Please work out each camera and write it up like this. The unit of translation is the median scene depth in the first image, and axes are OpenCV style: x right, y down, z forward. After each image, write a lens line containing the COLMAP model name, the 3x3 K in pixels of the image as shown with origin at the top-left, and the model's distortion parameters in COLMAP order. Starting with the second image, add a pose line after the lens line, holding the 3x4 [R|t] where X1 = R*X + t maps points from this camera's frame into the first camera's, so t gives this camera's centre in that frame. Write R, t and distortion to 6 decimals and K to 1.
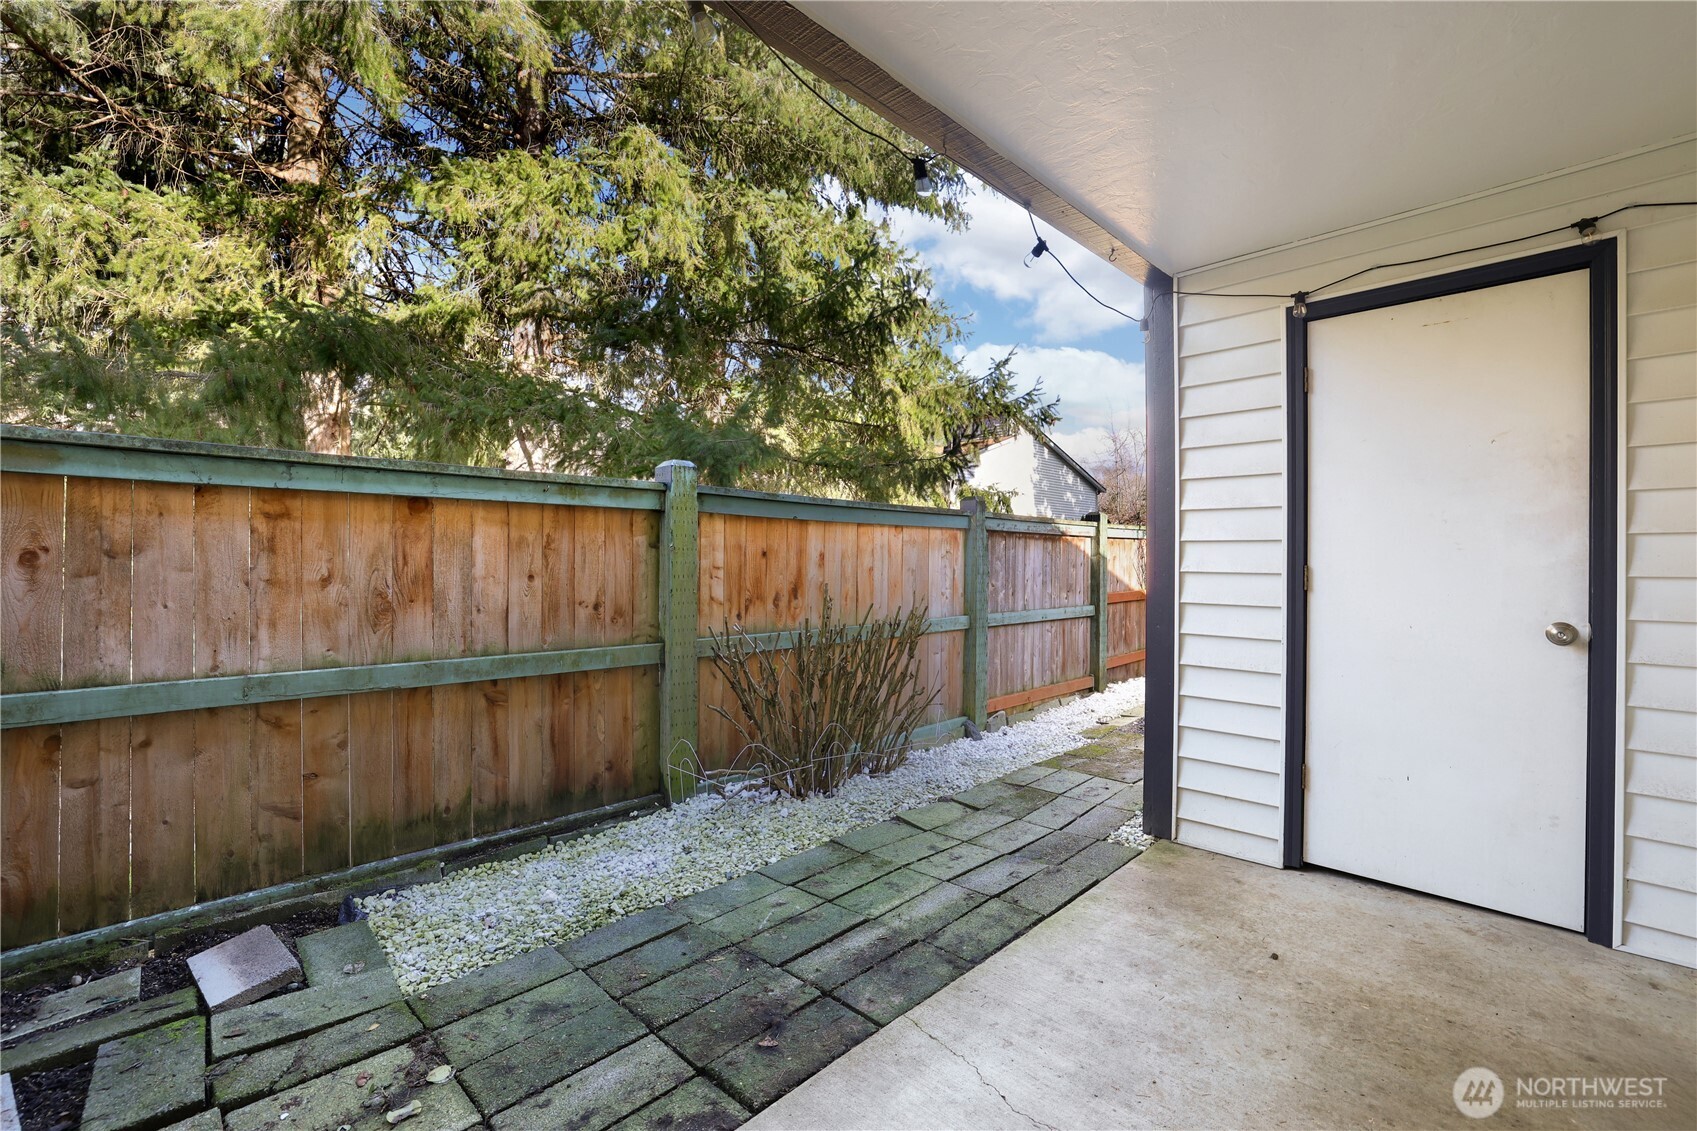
lens RADIAL K [[737.0, 0, 844.6], [0, 737.0, 557.2], [0, 0, 1]] dist [-0.048788, 0.019021]
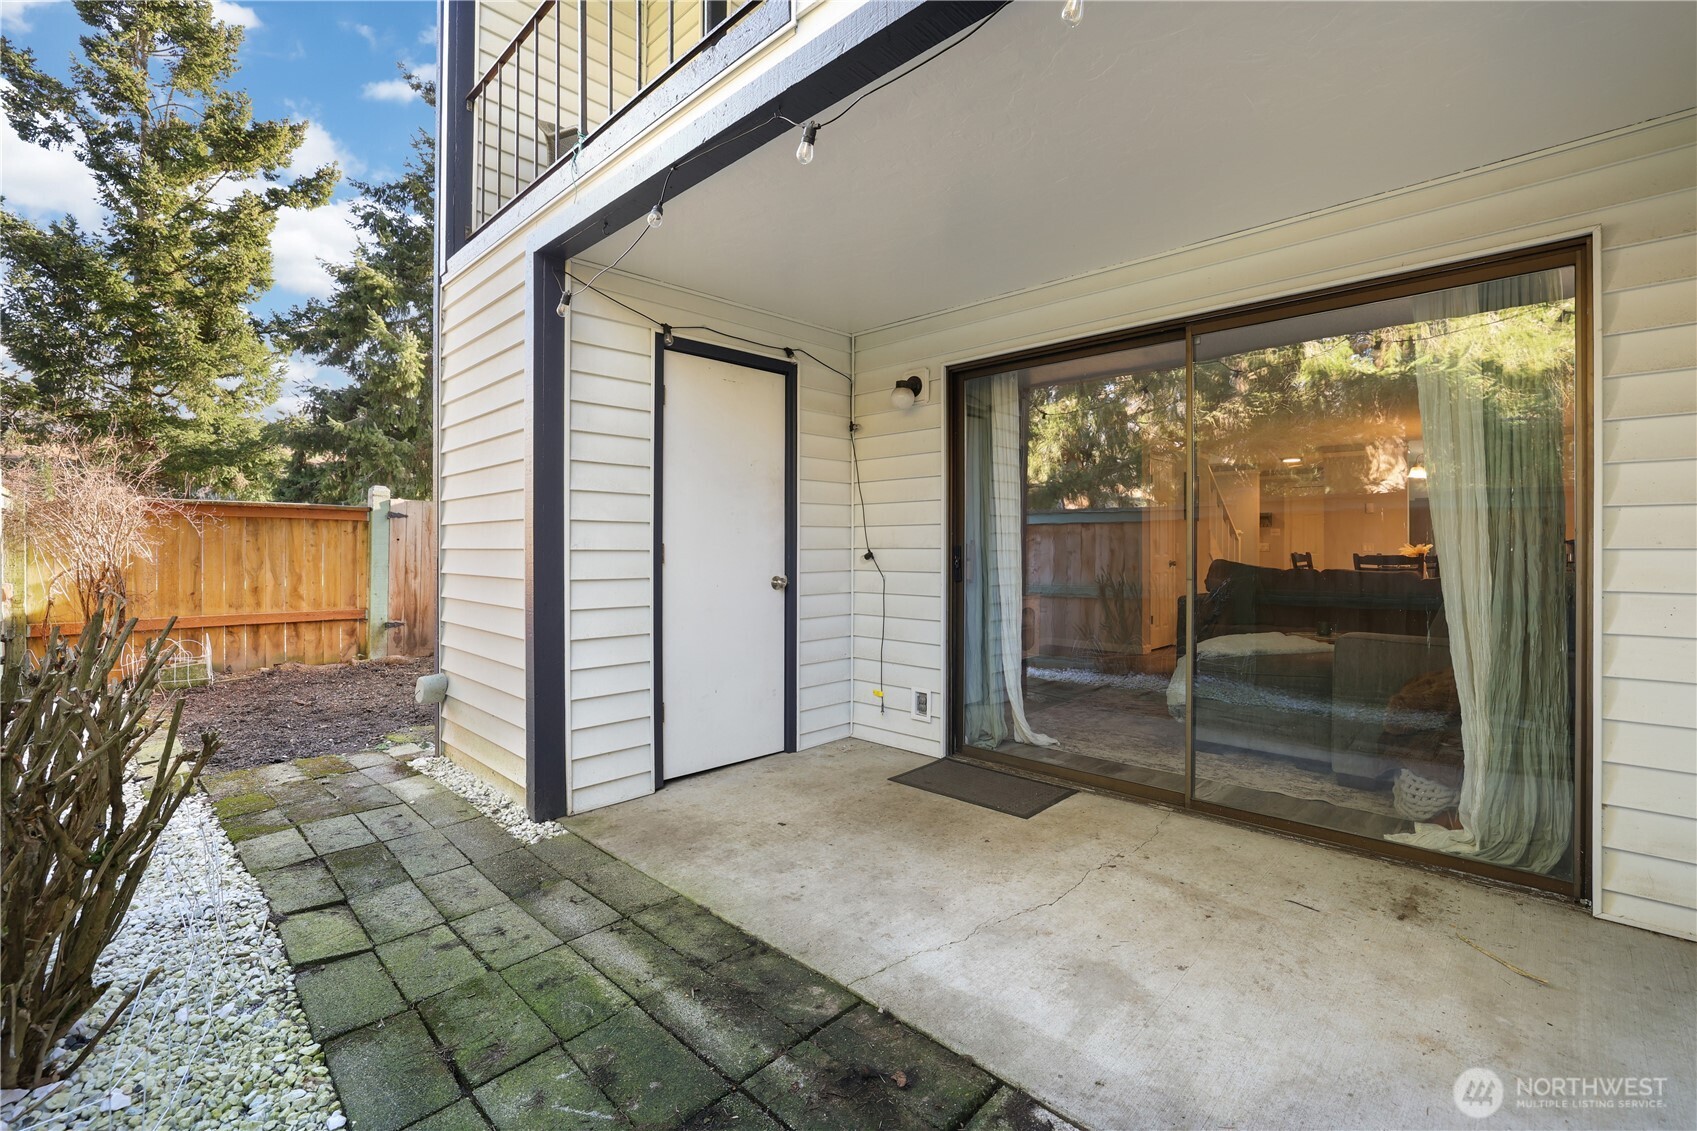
lens RADIAL K [[737.0, 0, 844.6], [0, 737.0, 557.2], [0, 0, 1]] dist [-0.048788, 0.019021]
pose [[-0.007605, -0.015153, 0.999856, -0.646580], [-0.003069, 0.999881, 0.015130, 0.014643], [-0.999966, -0.002954, -0.007651, 0.712227]]
